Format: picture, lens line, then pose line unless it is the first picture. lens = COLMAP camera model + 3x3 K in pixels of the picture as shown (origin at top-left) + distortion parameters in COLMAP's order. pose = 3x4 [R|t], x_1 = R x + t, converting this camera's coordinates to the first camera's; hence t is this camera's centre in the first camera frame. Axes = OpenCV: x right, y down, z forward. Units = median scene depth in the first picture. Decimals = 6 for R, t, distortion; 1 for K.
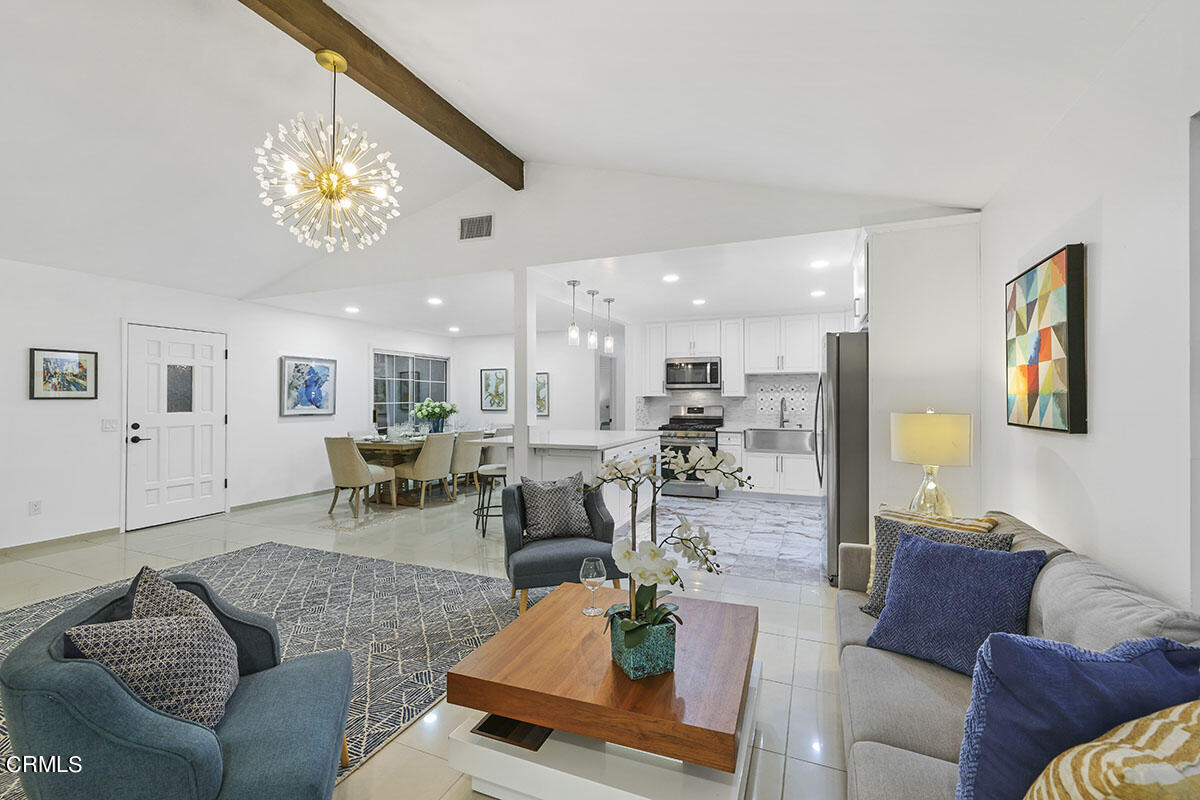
lens RADIAL K [[508.9, 0, 591.4], [0, 508.9, 391.7], [0, 0, 1]] dist [-0.003017, 0.001356]
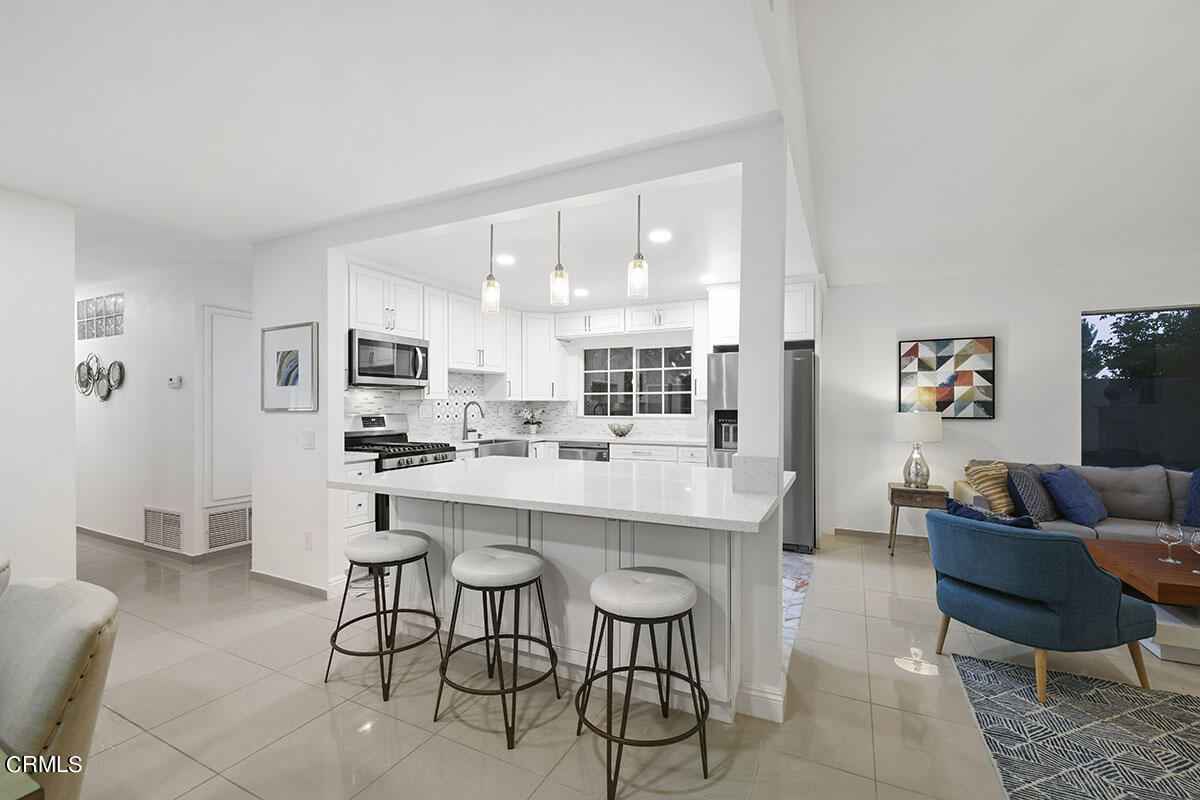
lens RADIAL K [[508.9, 0, 589.6], [0, 508.9, 401.5], [0, 0, 1]] dist [-0.003017, 0.001356]
pose [[0.068073, 0.005445, 0.997666, -0.405197], [-0.015459, 0.999871, -0.004403, 0.011709], [-0.997561, -0.015123, 0.068148, 0.730735]]
